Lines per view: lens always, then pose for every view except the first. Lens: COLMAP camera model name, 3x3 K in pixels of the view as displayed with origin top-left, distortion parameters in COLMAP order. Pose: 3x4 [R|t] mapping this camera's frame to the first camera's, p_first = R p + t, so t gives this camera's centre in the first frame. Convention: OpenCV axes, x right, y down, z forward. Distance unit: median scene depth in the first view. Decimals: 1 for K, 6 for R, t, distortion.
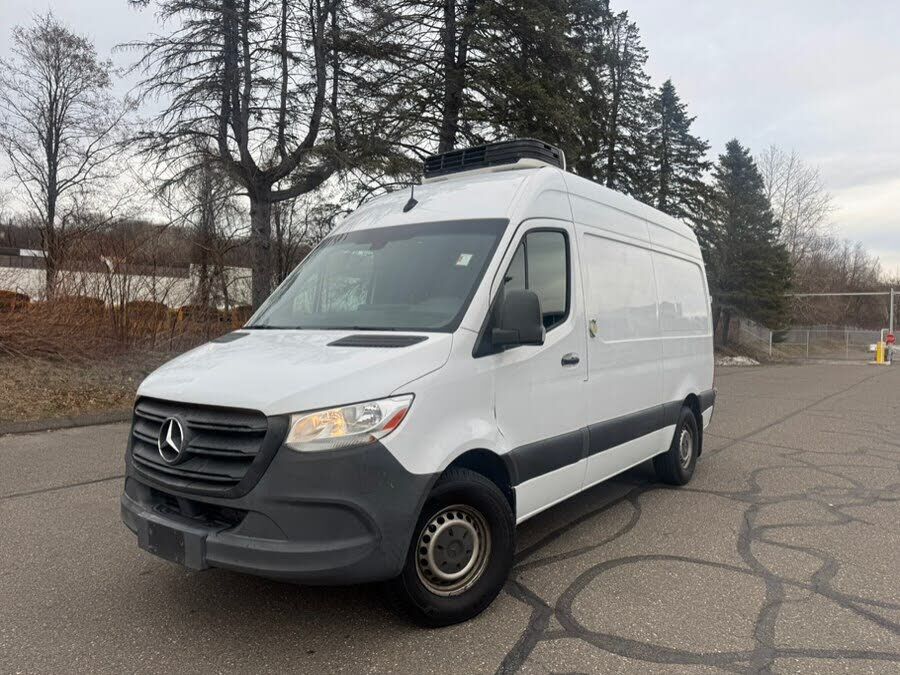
lens RADIAL K [[662.5, 0, 450.0], [0, 662.5, 337.5], [0, 0, 1]] dist [-0.010426, -0.001278]
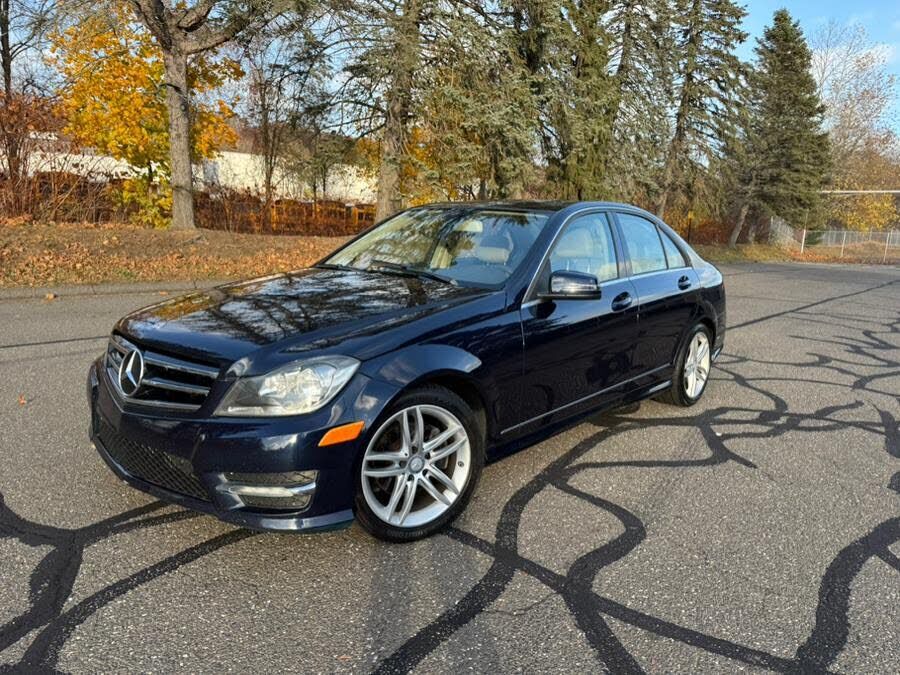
lens RADIAL K [[663.7, 0, 463.1], [0, 663.7, 343.2], [0, 0, 1]] dist [-0.011700, 0.000564]
pose [[0.999012, 0.026040, -0.036011, 0.060850], [-0.019882, 0.986614, 0.161859, 0.008204], [0.039744, -0.160983, 0.986157, 0.054752]]
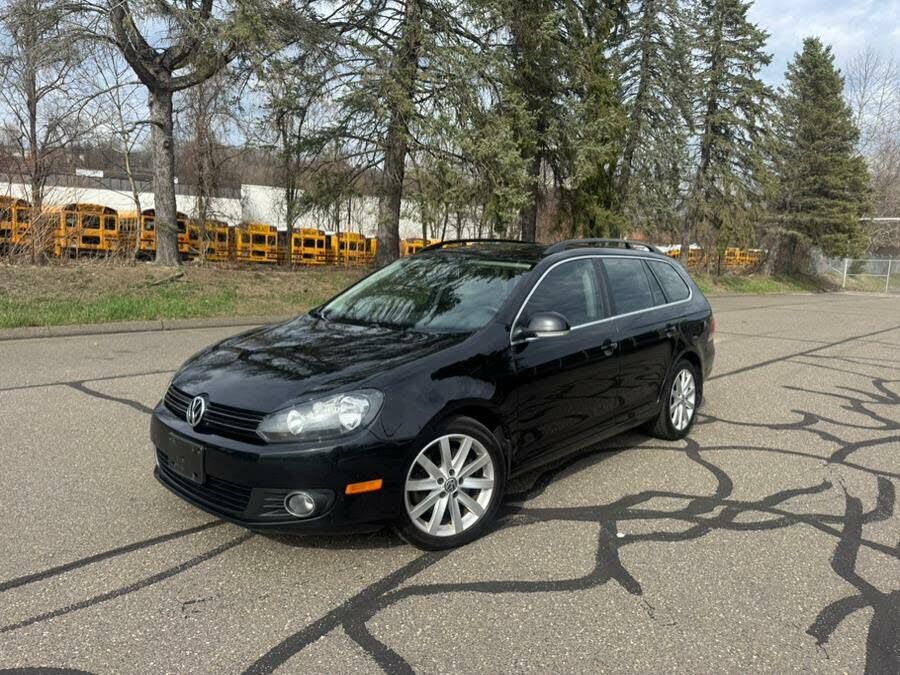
lens RADIAL K [[671.7, 0, 470.3], [0, 671.7, 333.1], [0, 0, 1]] dist [0.001395, -0.001194]
pose [[0.996206, 0.020389, -0.084600, 0.088802], [-0.011798, 0.994834, 0.100828, 0.004620], [0.086219, -0.099448, 0.991300, 0.077134]]
